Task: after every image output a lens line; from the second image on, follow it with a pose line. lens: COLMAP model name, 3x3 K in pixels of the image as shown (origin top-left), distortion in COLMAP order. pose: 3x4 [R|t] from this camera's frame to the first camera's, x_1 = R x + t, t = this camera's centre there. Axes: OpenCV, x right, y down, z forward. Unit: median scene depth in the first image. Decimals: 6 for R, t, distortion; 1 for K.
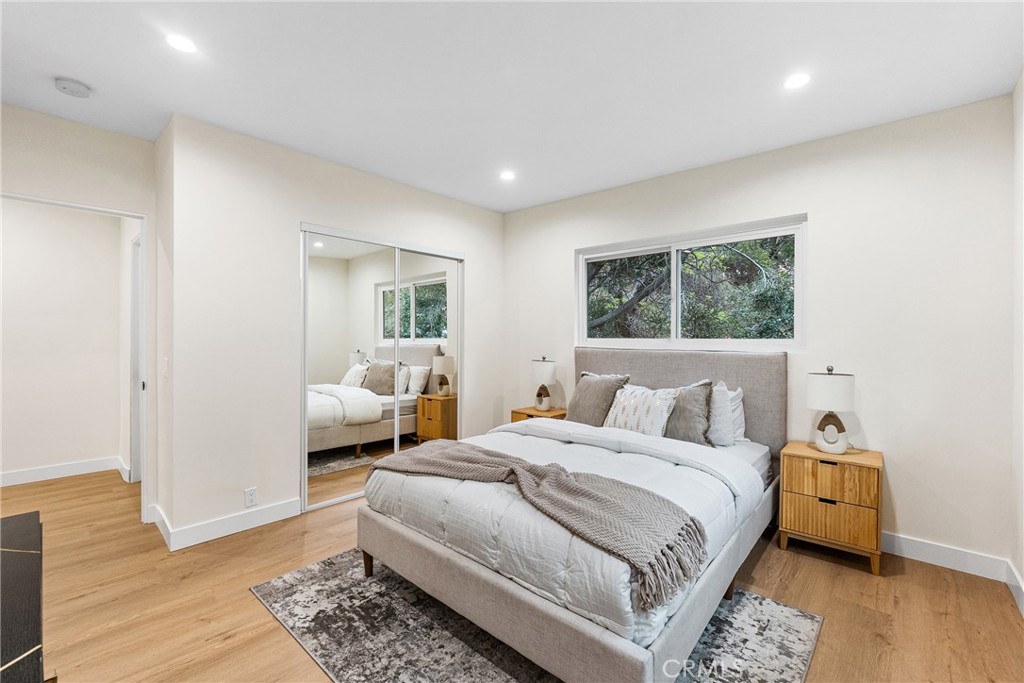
lens RADIAL K [[428.8, 0, 515.3], [0, 428.8, 349.3], [0, 0, 1]] dist [-0.010594, -0.000240]
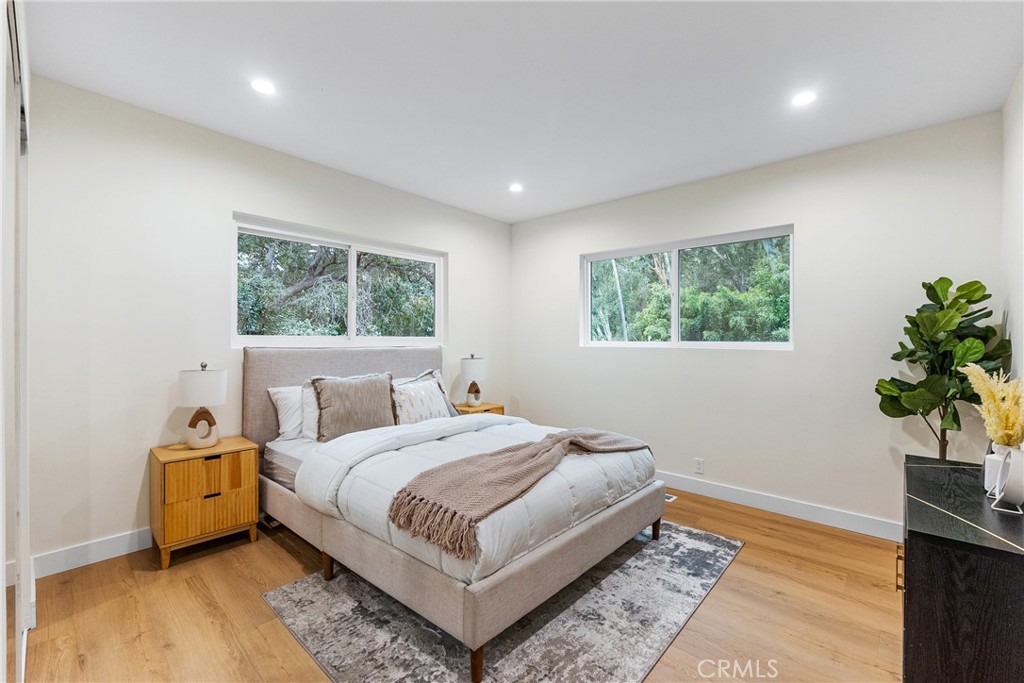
lens RADIAL K [[431.0, 0, 519.8], [0, 431.0, 344.1], [0, 0, 1]] dist [-0.001747, -0.000261]
pose [[0.004920, -0.018794, 0.999811, -0.819577], [0.018154, 0.999660, 0.018702, -0.022023], [-0.999823, 0.018059, 0.005259, 0.728207]]
